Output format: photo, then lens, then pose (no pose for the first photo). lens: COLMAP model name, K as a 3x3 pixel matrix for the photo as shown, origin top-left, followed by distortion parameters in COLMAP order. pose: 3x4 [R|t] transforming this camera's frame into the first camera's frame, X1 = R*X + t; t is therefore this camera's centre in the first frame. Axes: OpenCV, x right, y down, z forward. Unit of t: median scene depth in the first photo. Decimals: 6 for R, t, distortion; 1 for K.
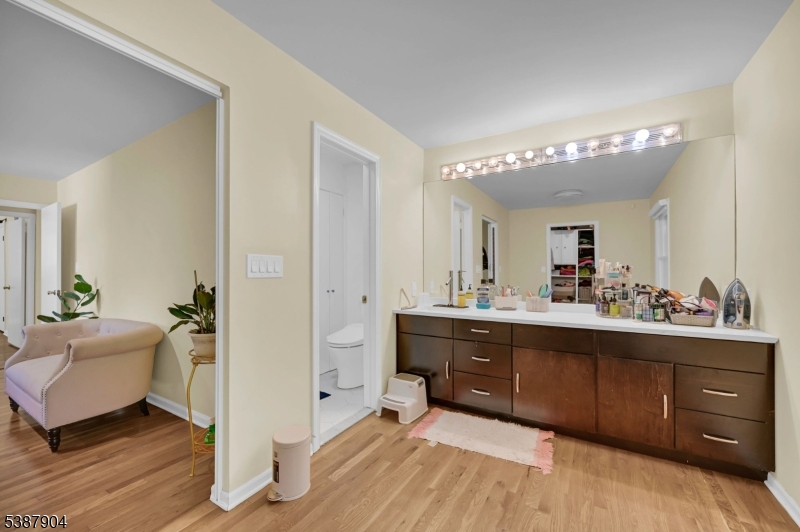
lens RADIAL K [[321.5, 0, 399.3], [0, 321.5, 270.8], [0, 0, 1]] dist [-0.003647, 0.000648]
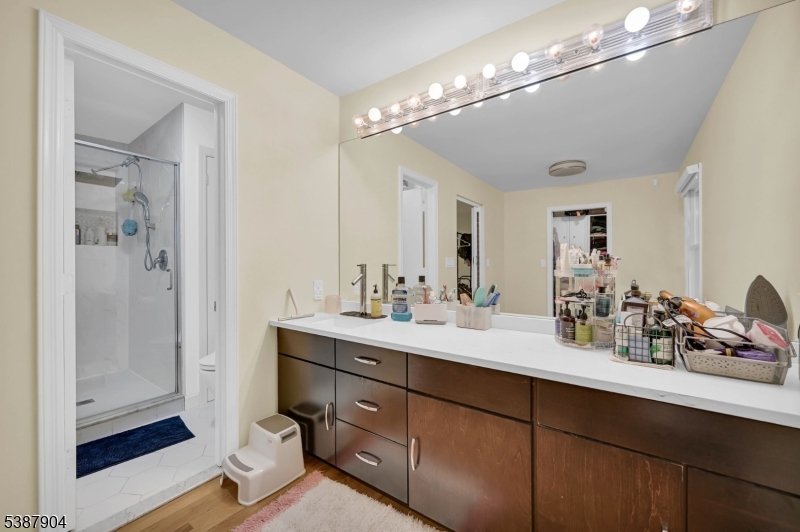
lens RADIAL K [[321.5, 0, 397.6], [0, 321.5, 267.4], [0, 0, 1]] dist [-0.003647, 0.000648]
pose [[0.997254, 0.000282, -0.074062, 0.365706], [0.000373, 0.999961, 0.008829, 0.000076], [0.074062, -0.008832, 0.997215, 0.392259]]
